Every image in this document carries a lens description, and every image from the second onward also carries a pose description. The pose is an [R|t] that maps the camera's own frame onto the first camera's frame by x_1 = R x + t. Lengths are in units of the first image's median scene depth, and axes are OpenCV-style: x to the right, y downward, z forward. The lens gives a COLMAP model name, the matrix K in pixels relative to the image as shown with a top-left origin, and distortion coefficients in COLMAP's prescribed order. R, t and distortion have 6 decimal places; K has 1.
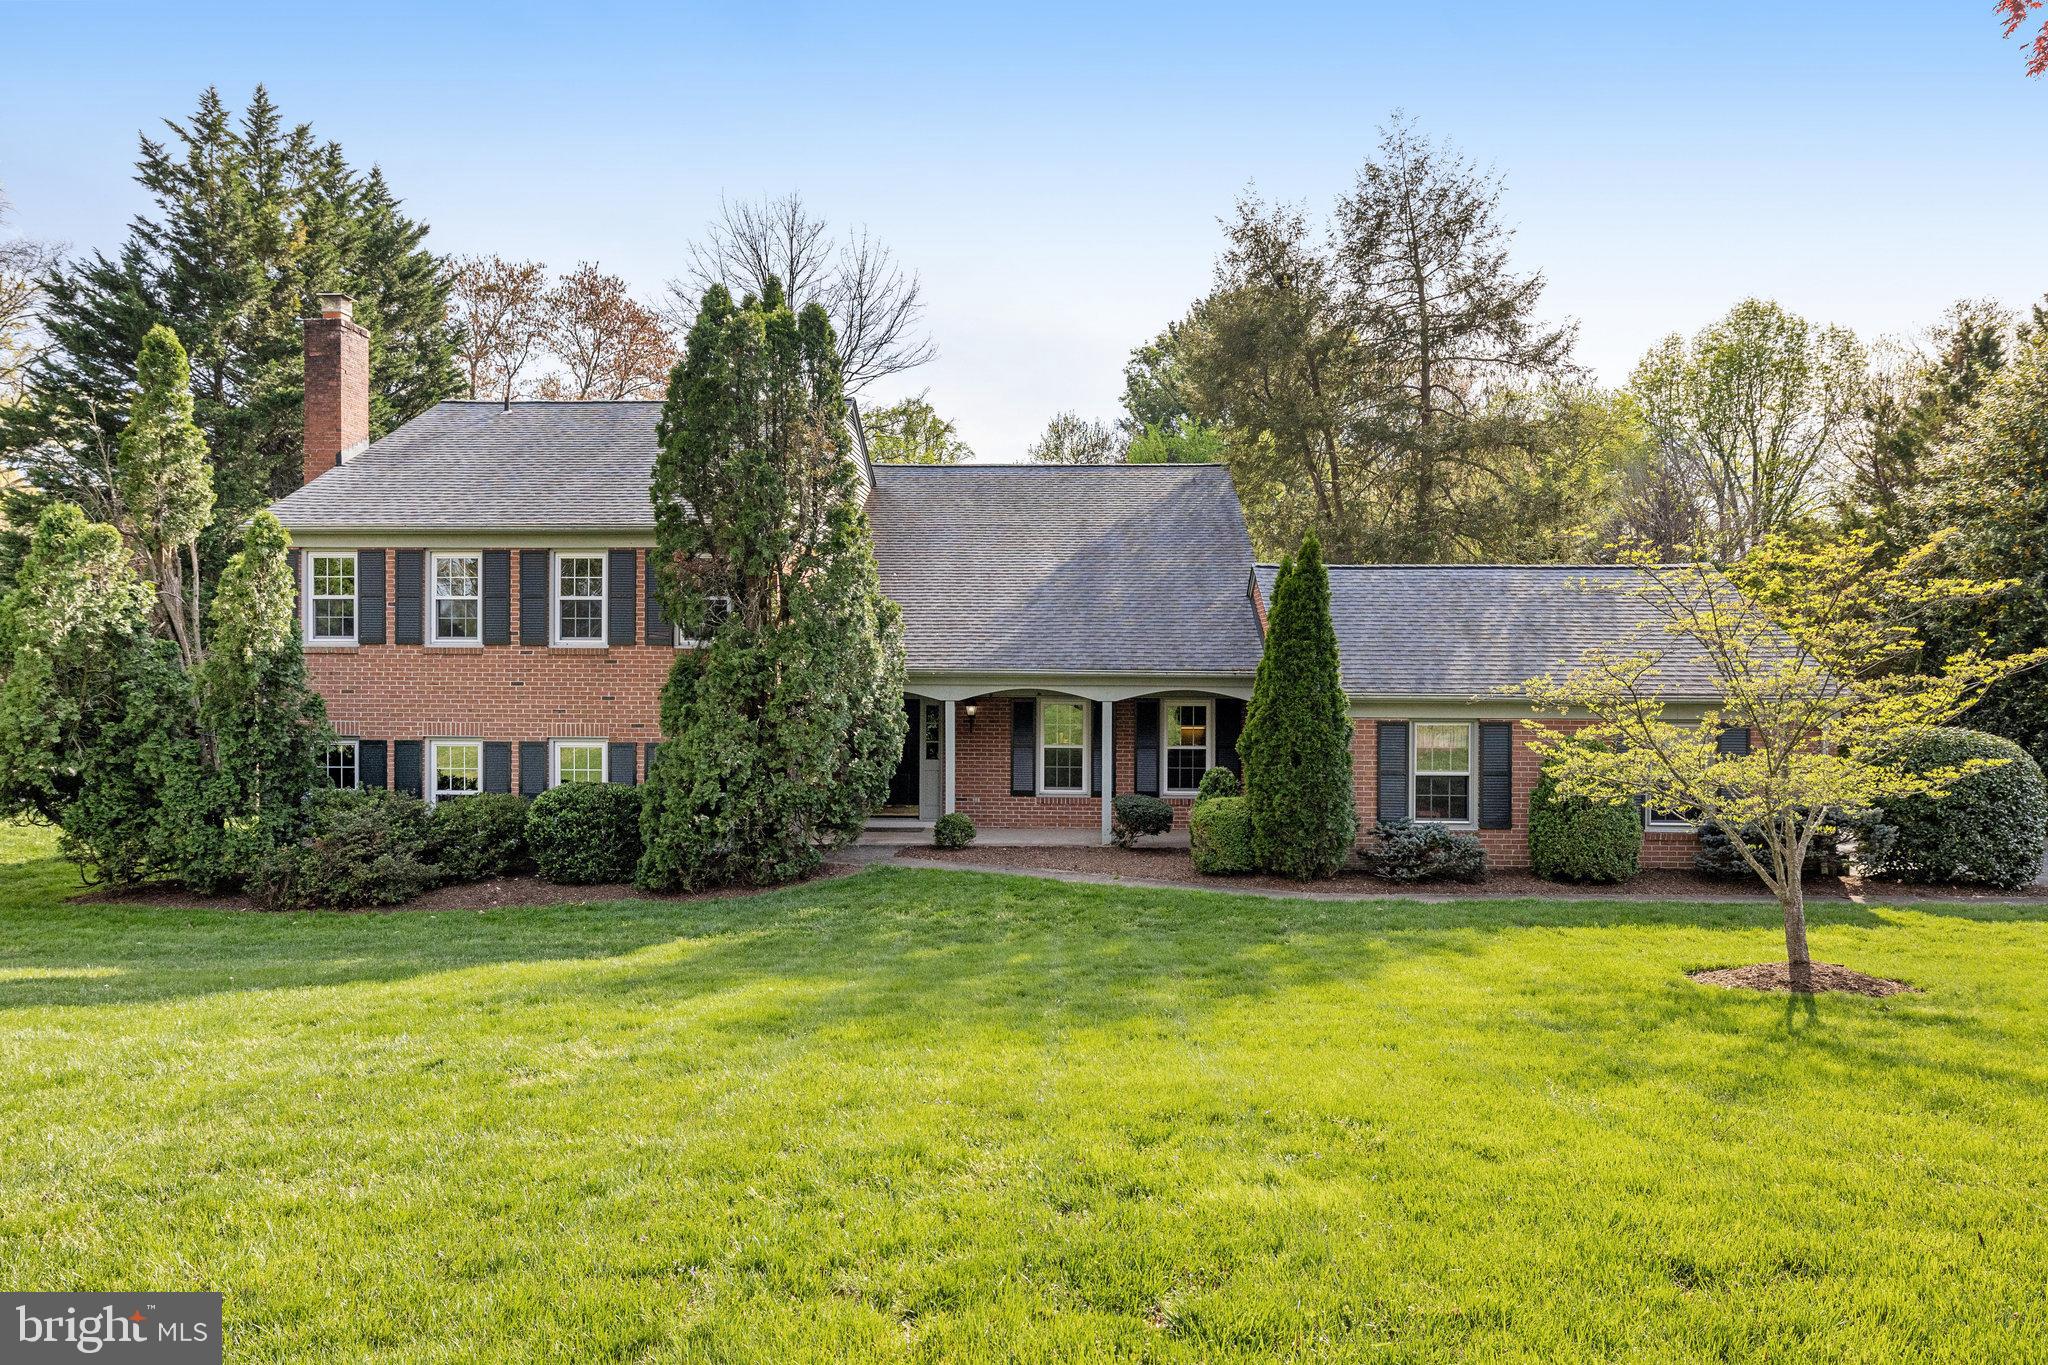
lens RADIAL K [[873.2, 0, 1006.5], [0, 873.2, 678.1], [0, 0, 1]] dist [0.001051, 0.000124]
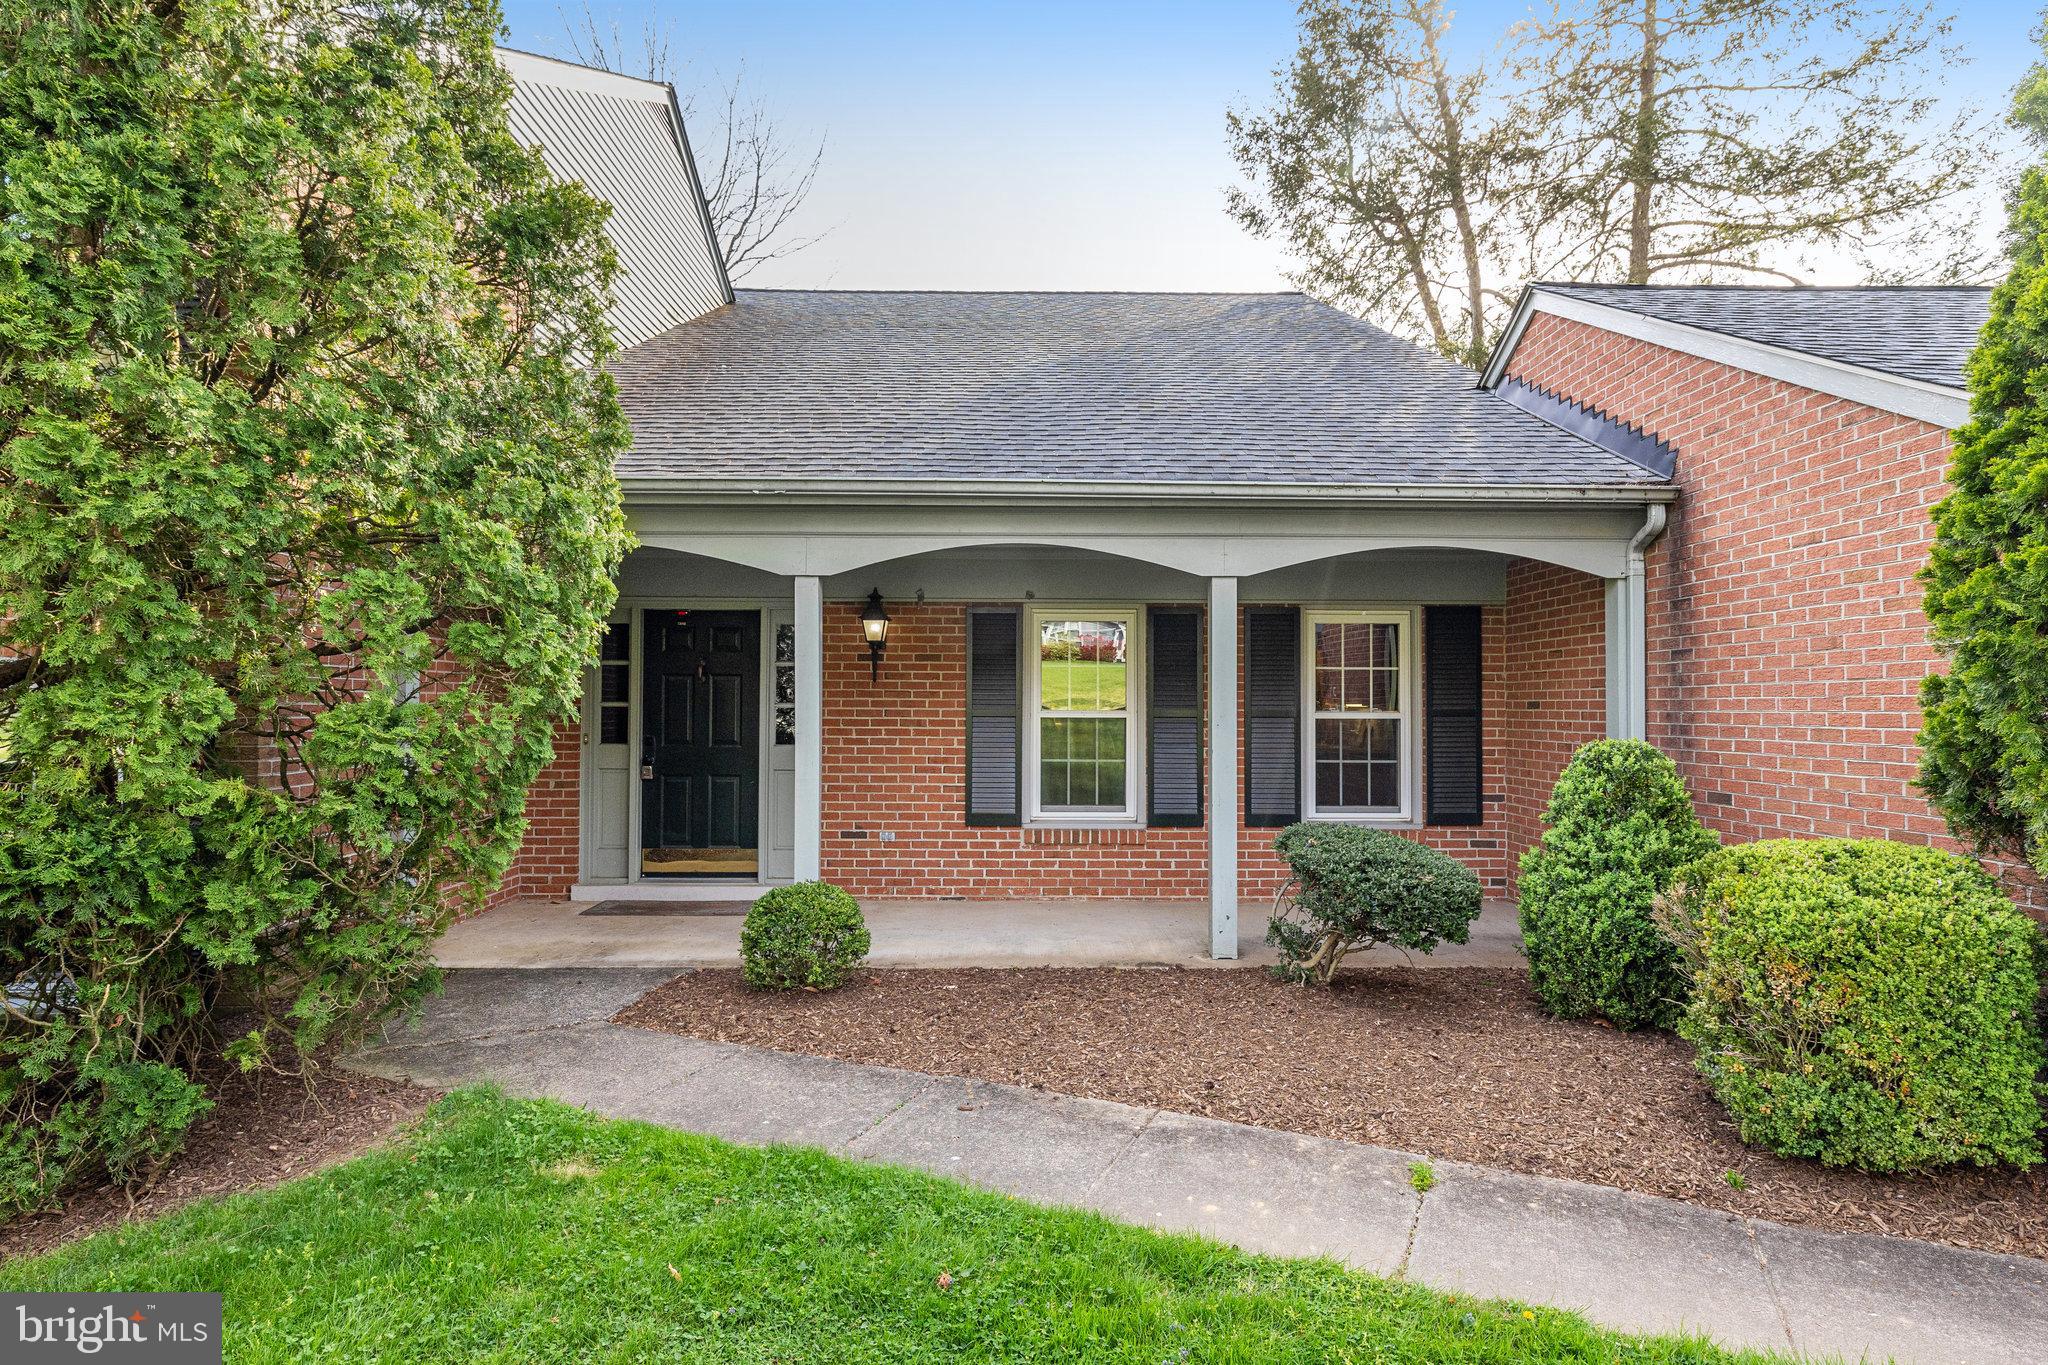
lens RADIAL K [[983.4, 0, 1023.9], [0, 983.4, 660.7], [0, 0, 1]] dist [-0.000145, -0.000101]
pose [[0.996363, 0.003112, 0.085151, -0.007729], [-0.001012, 0.999695, -0.024694, 0.067465], [-0.085201, 0.024518, 0.996062, 0.530433]]
